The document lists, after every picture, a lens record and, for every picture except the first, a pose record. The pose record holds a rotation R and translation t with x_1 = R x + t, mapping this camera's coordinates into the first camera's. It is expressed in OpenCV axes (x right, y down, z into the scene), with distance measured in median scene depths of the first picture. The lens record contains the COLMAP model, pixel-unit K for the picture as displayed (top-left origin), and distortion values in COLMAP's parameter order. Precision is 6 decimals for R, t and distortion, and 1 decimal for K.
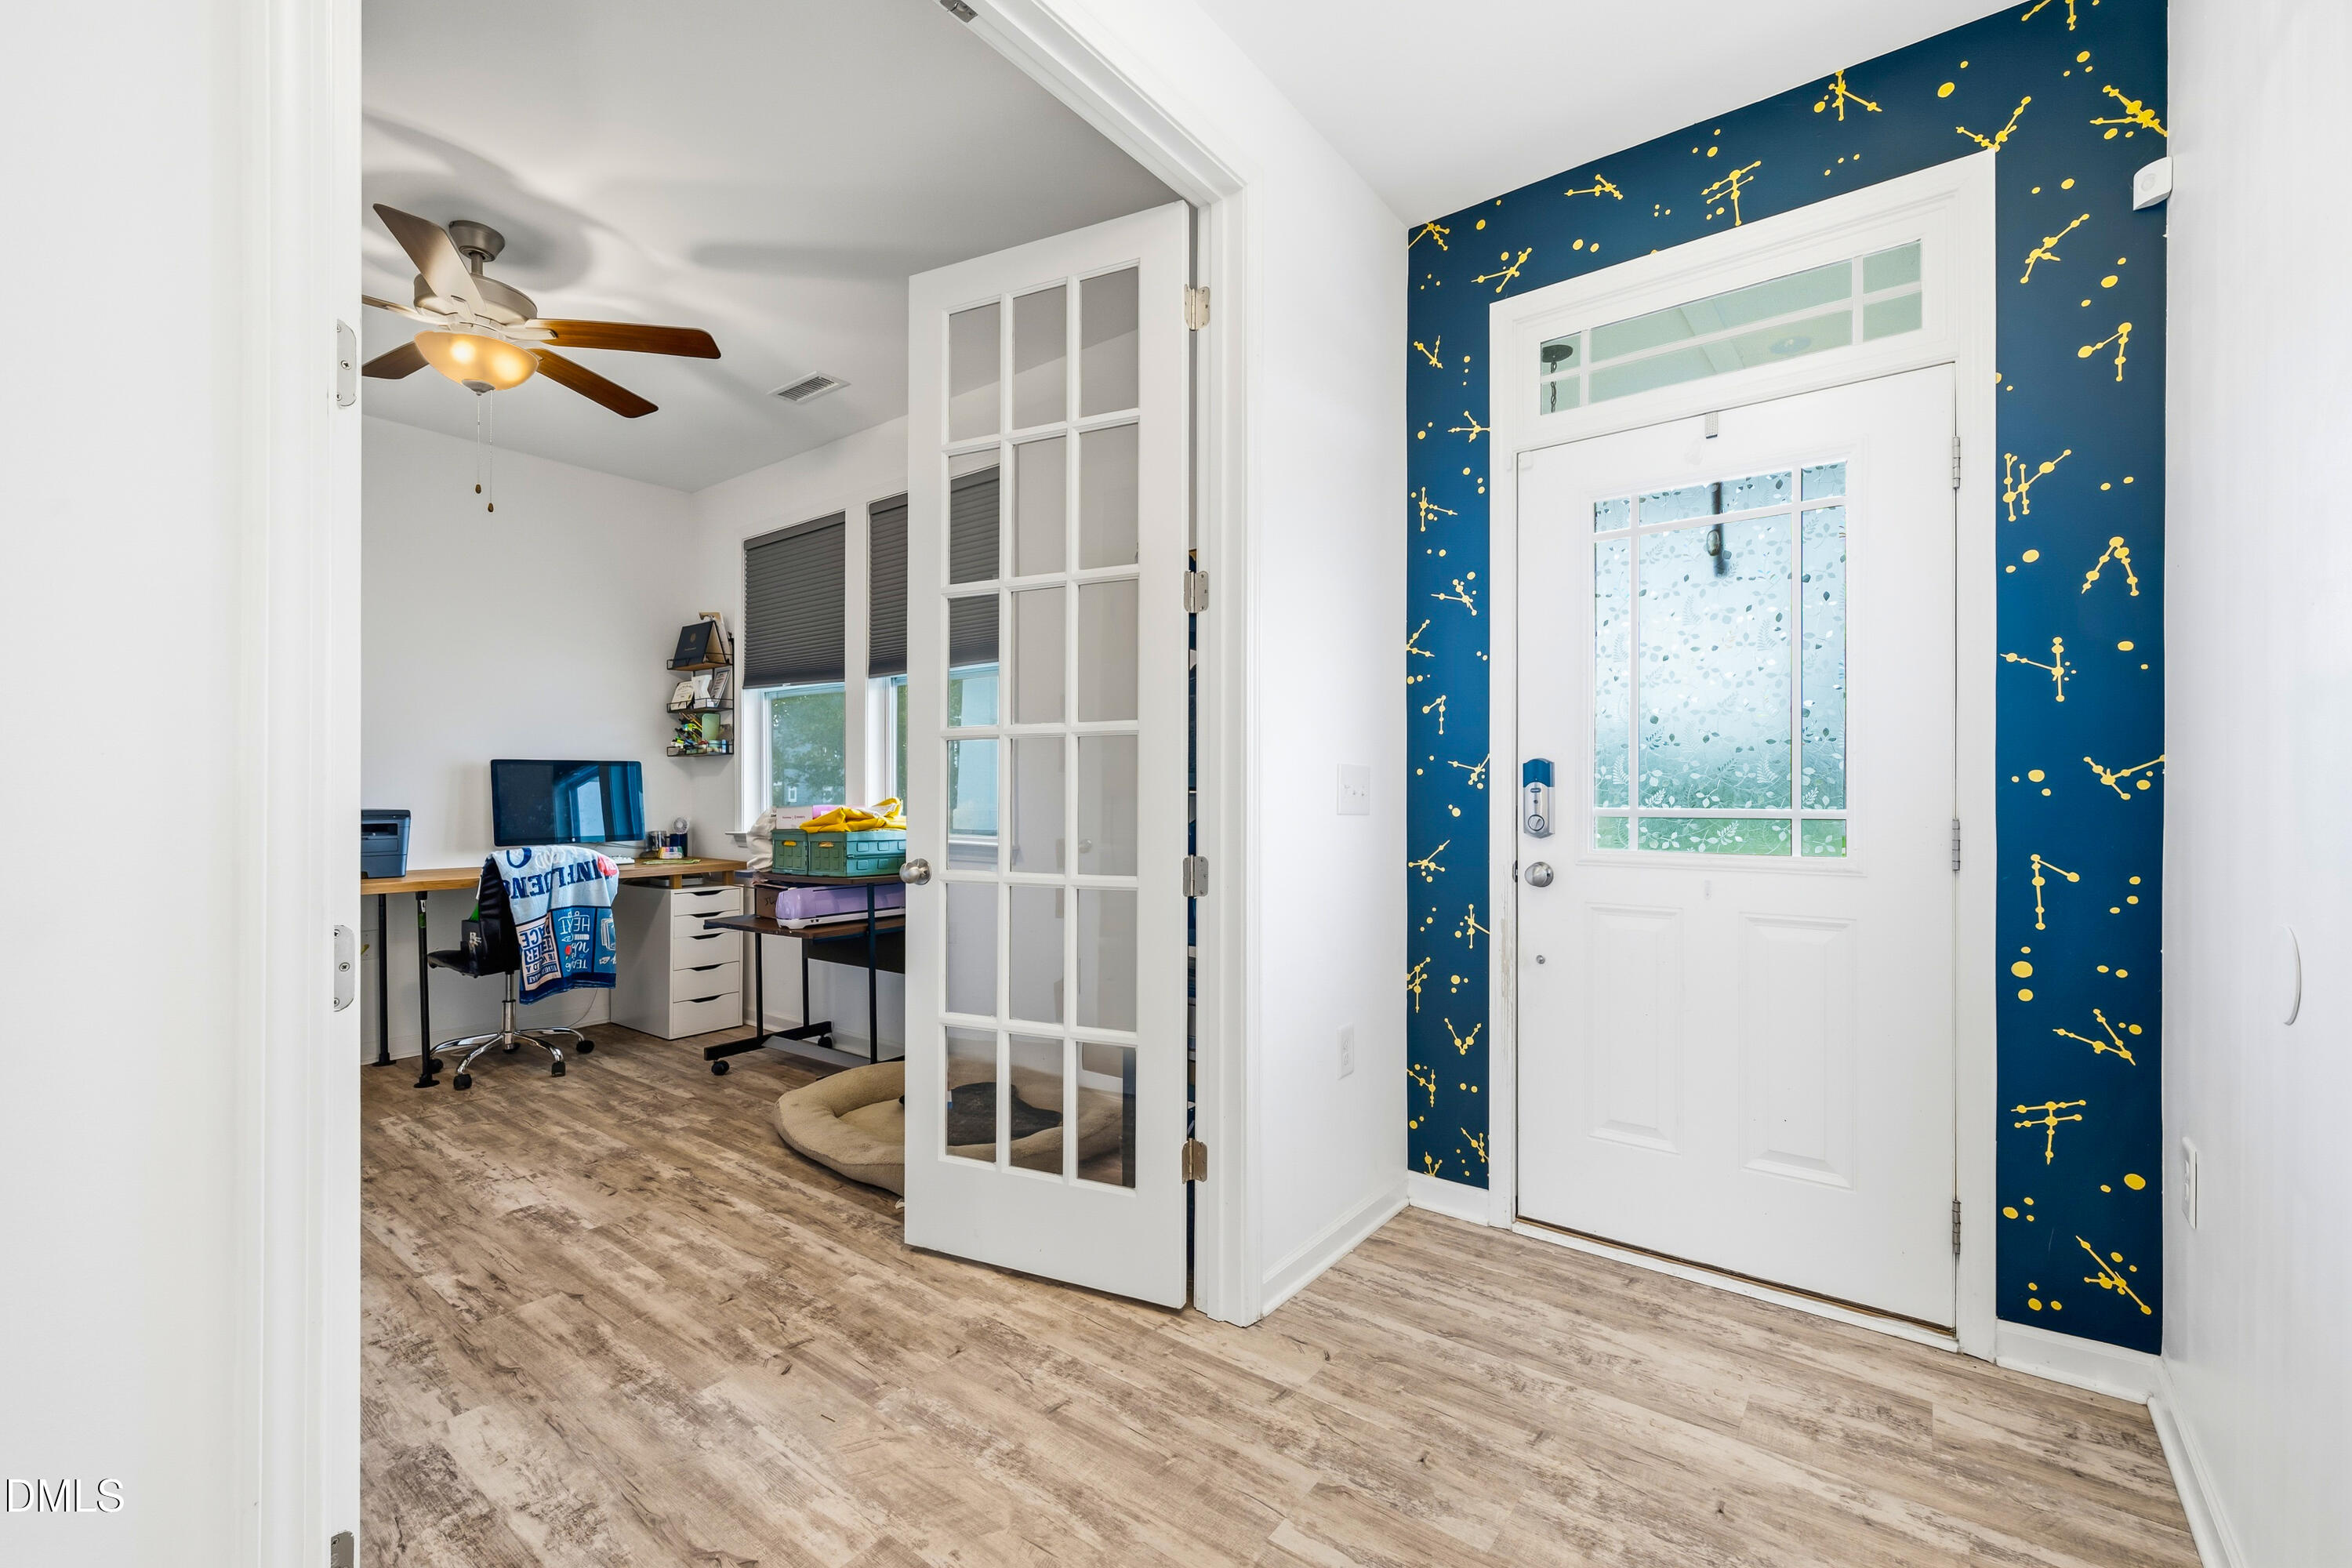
lens RADIAL K [[979.2, 0, 1167.9], [0, 979.2, 786.4], [0, 0, 1]] dist [-0.001468, 0.000263]
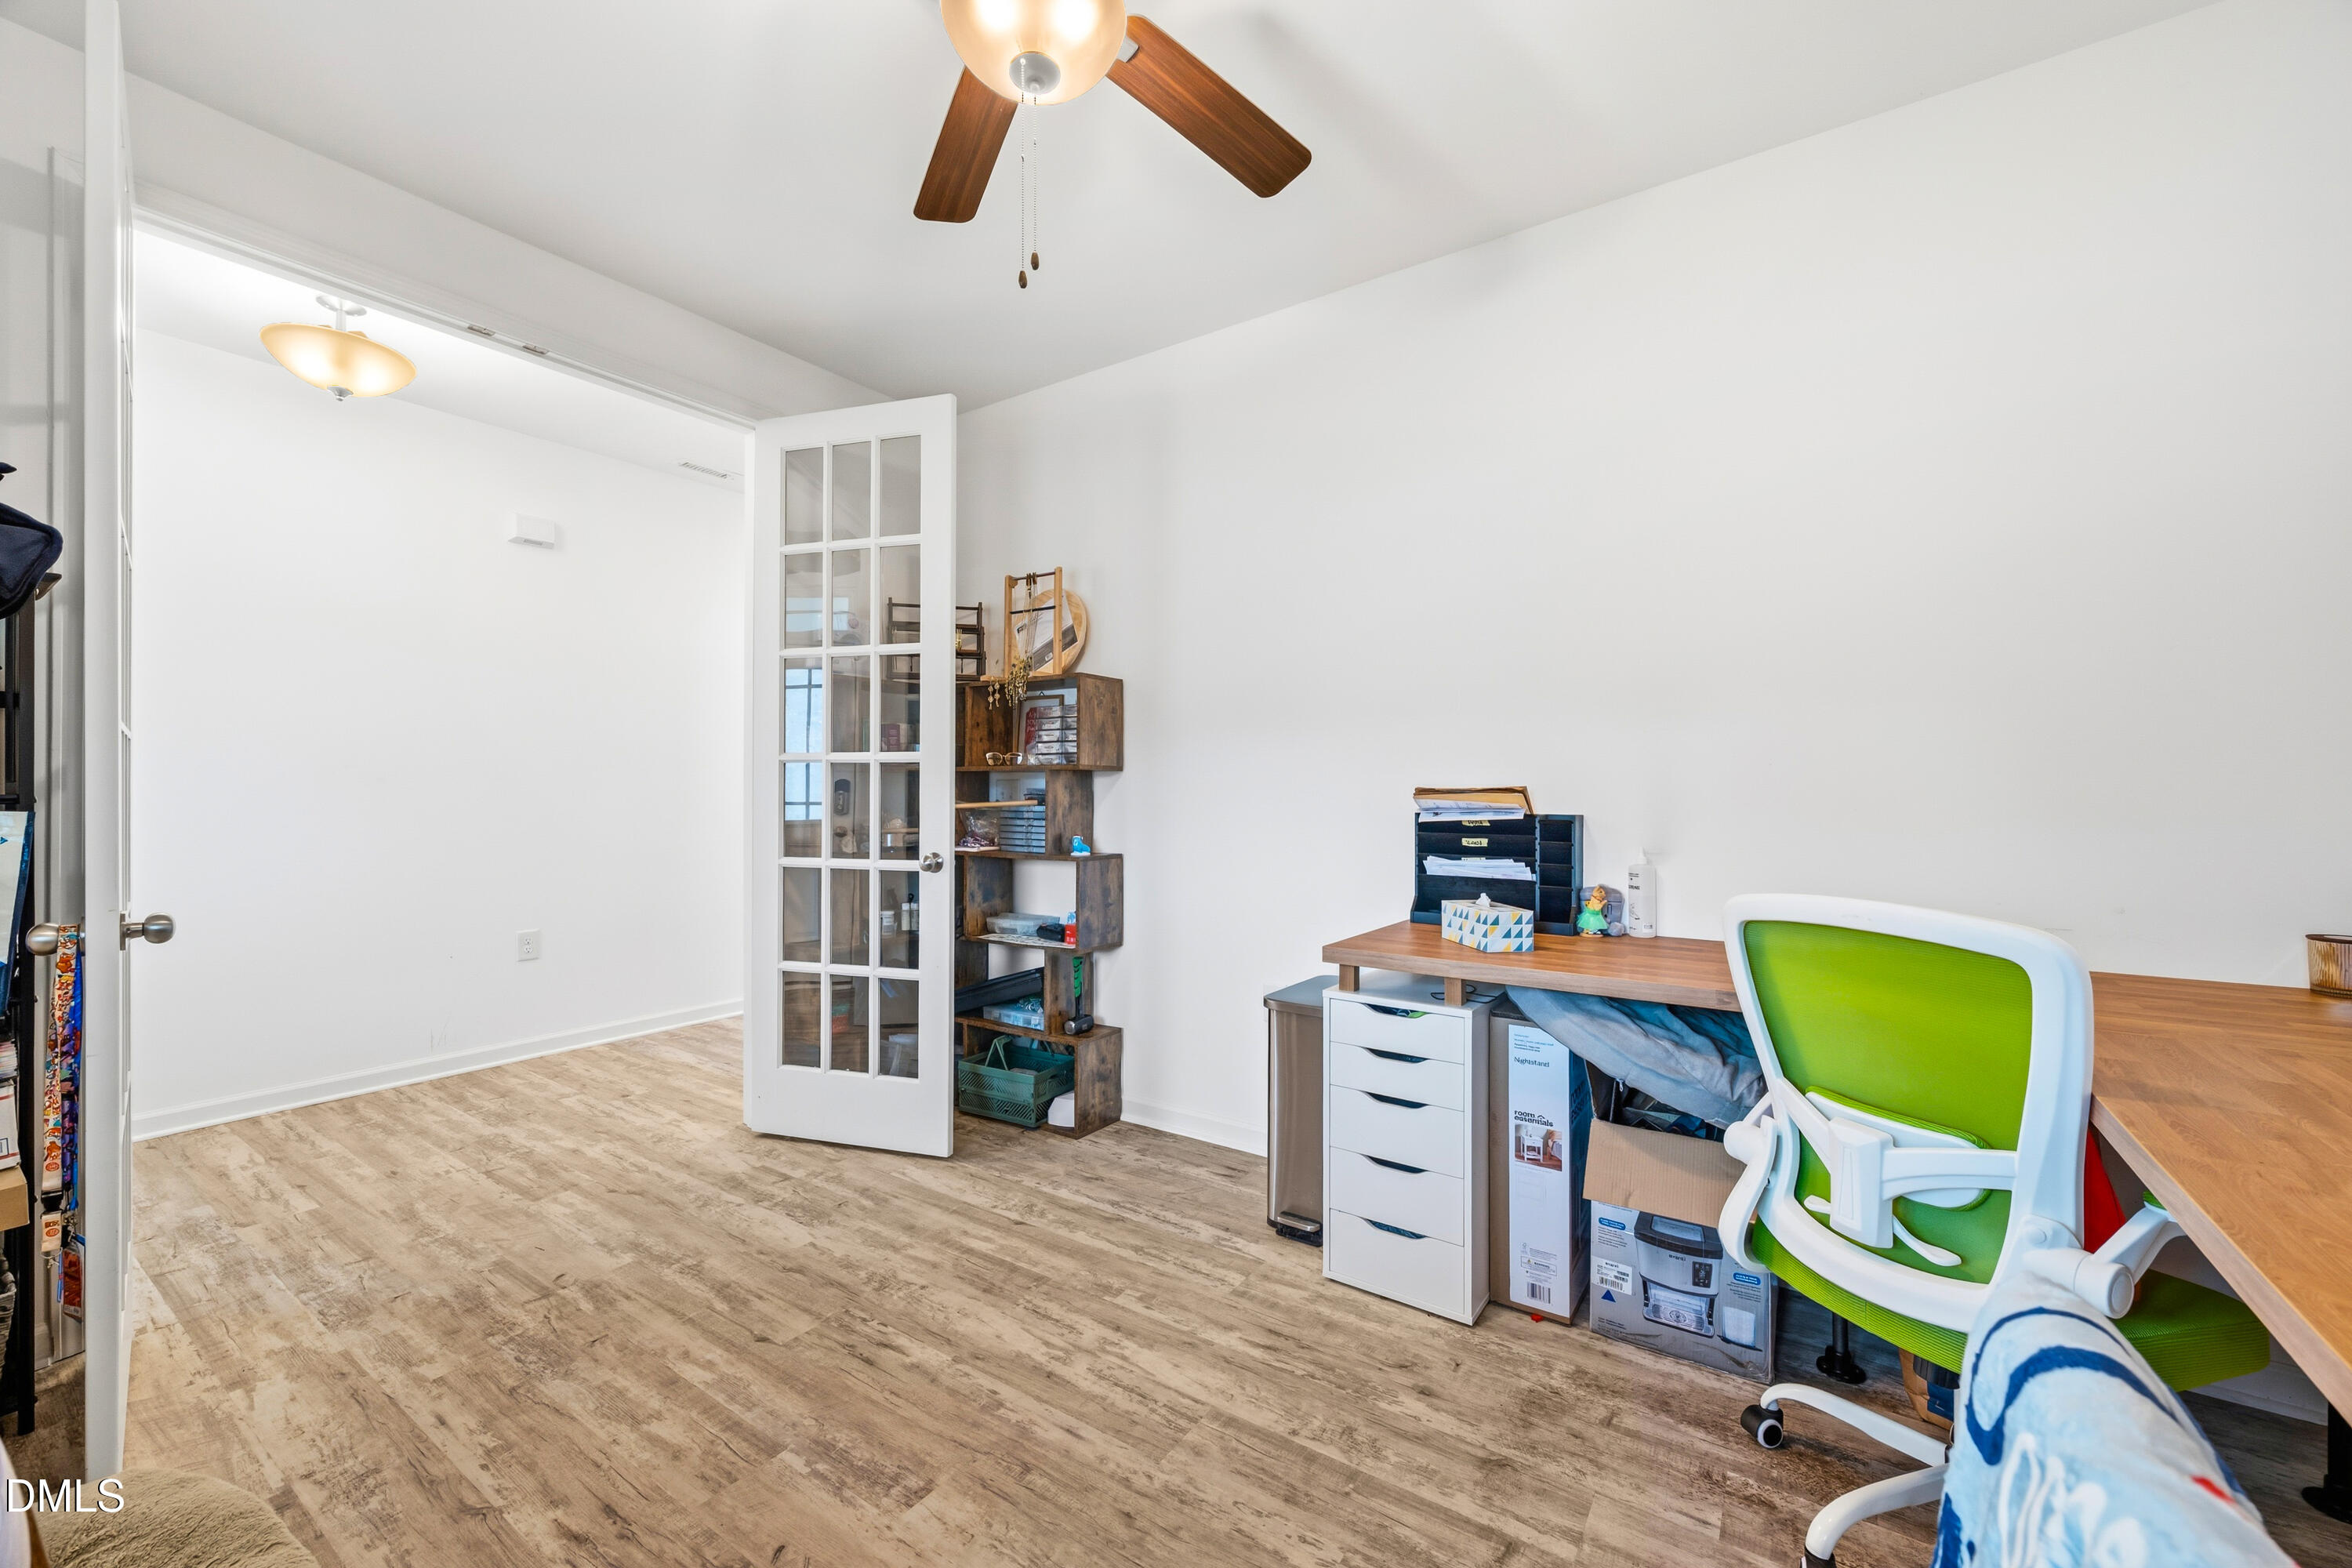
lens RADIAL K [[917.8, 0, 1170.0], [0, 917.8, 784.9], [0, 0, 1]] dist [-0.000304, 0.000273]
pose [[-0.998403, -0.001525, -0.056465, -1.032312], [-0.000772, 0.999910, -0.013358, -0.004576], [0.056481, -0.013293, -0.998315, 2.086908]]
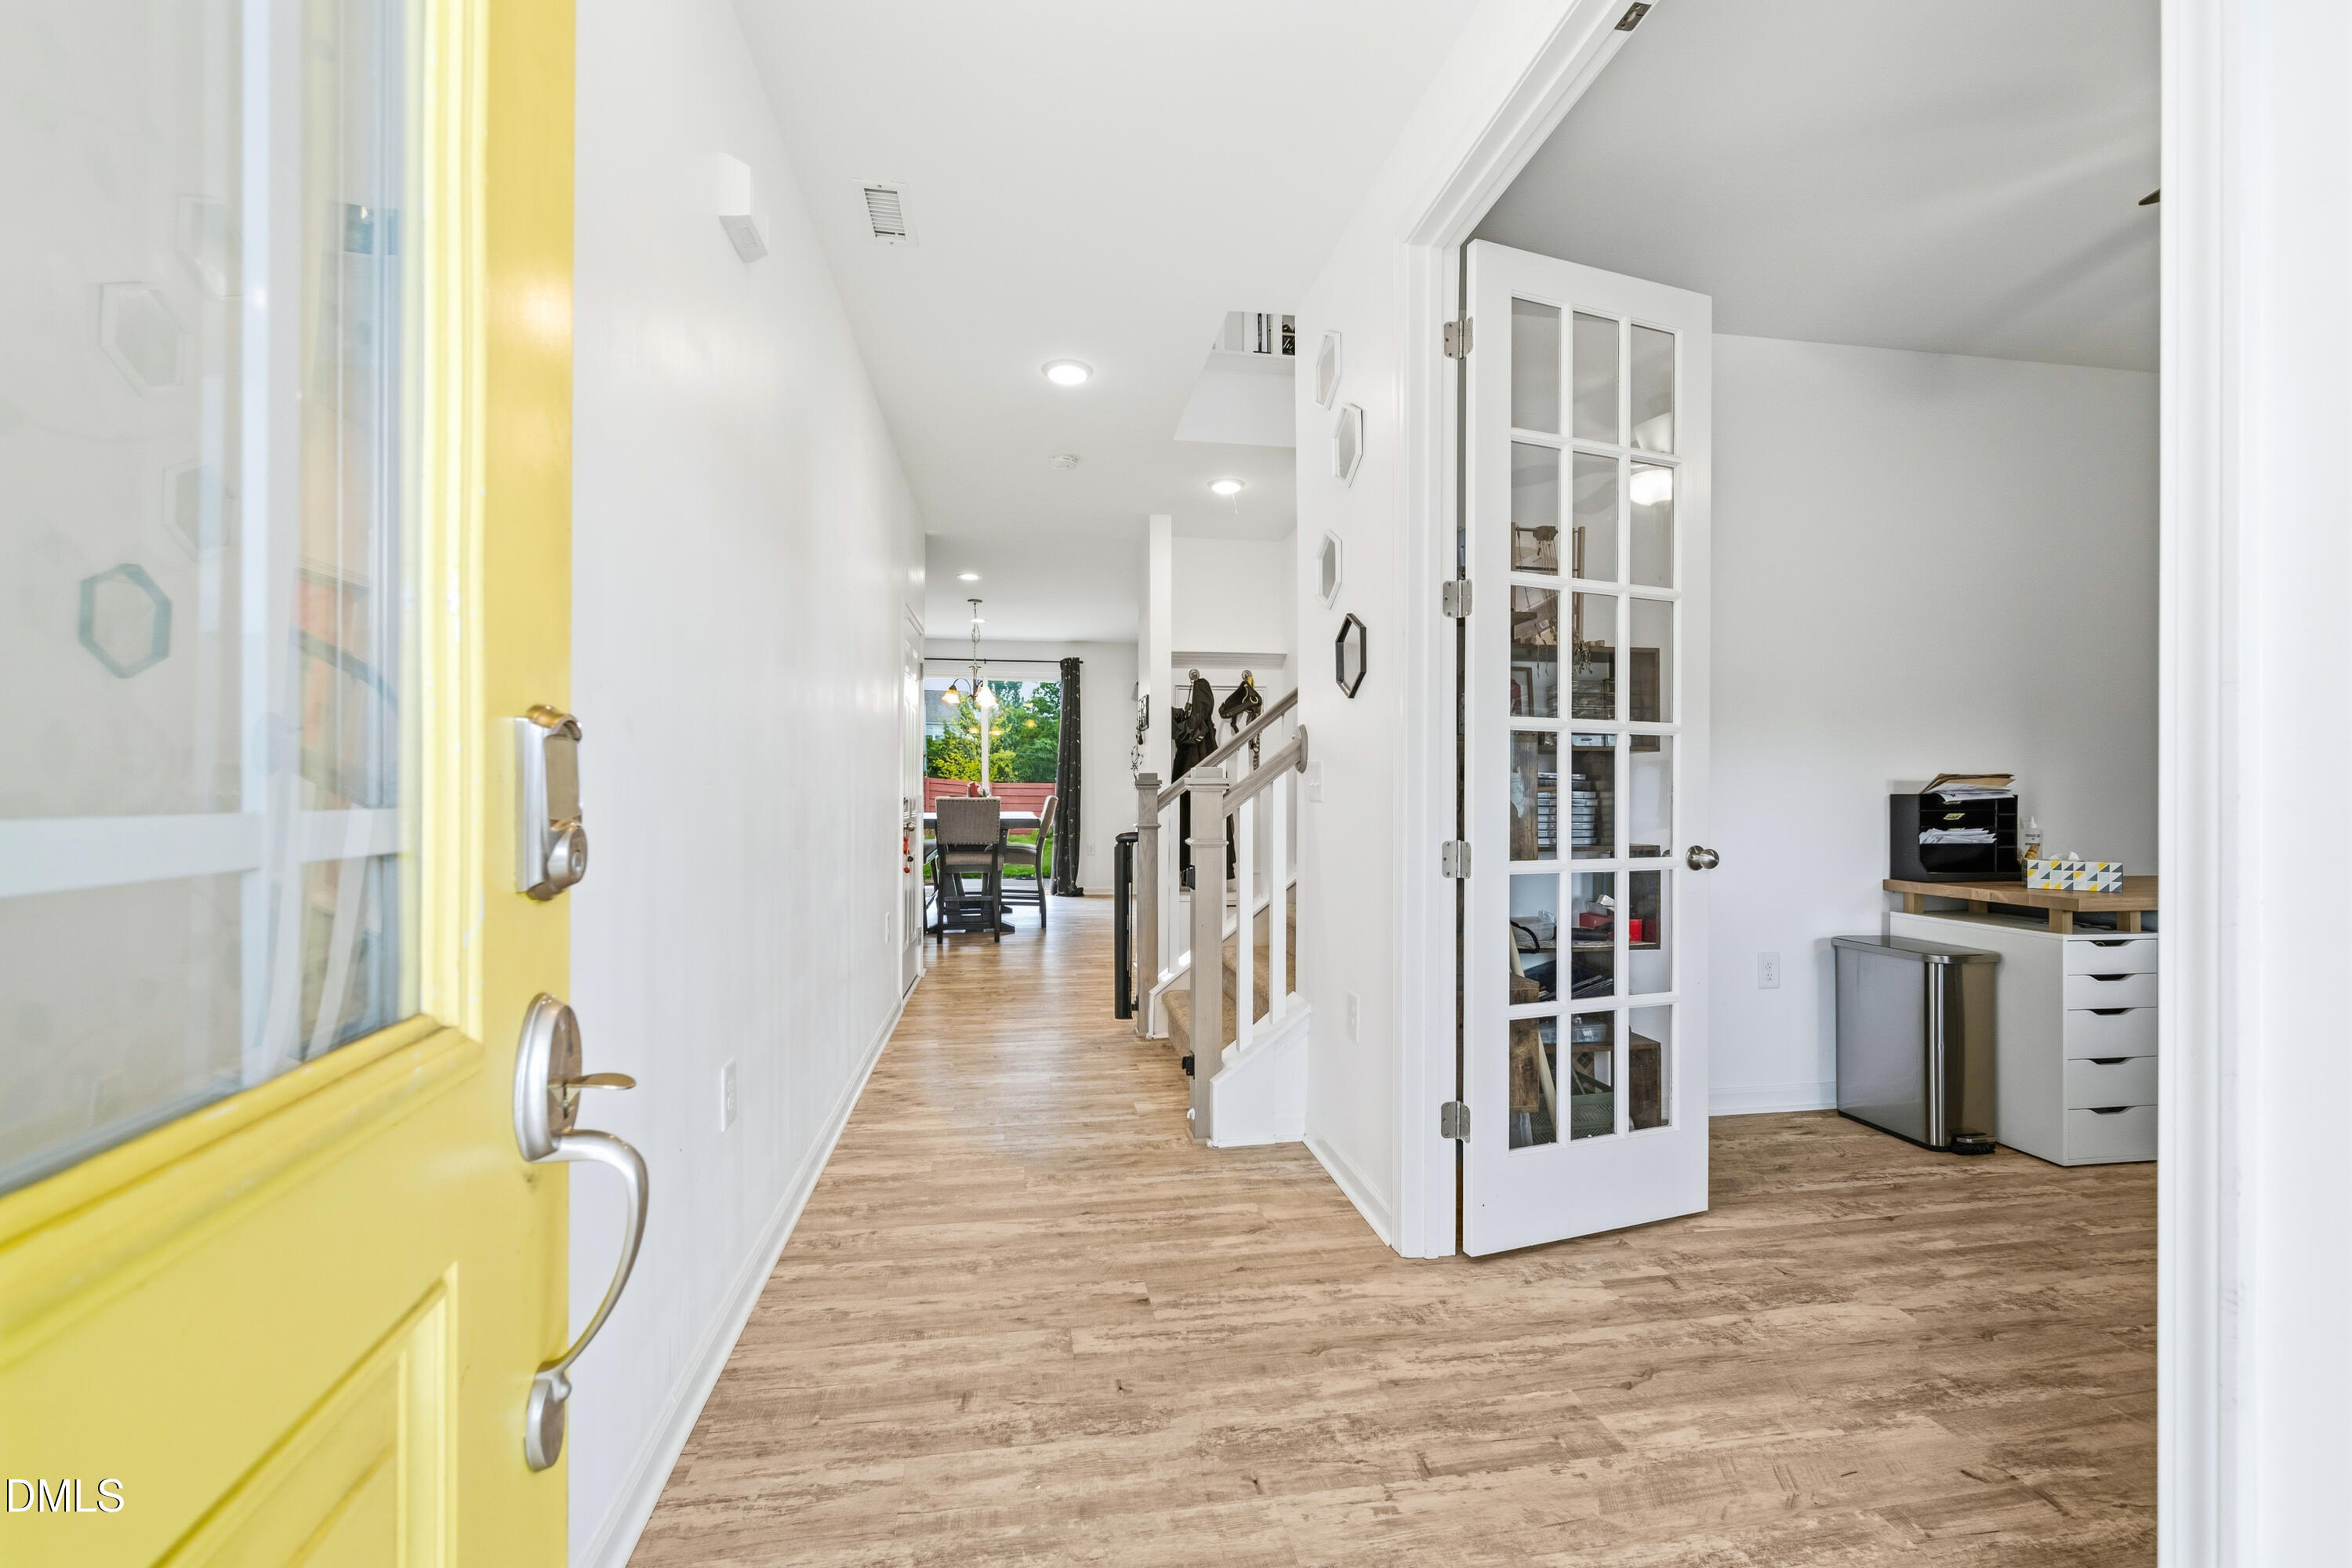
lens RADIAL K [[948.8, 0, 1164.9], [0, 948.8, 787.5], [0, 0, 1]] dist [-0.001141, -0.000028]
pose [[-0.679844, -0.011577, -0.733266, 0.626381], [-0.000760, 0.999886, -0.015082, 0.030821], [0.733357, -0.009696, -0.679775, 0.995310]]
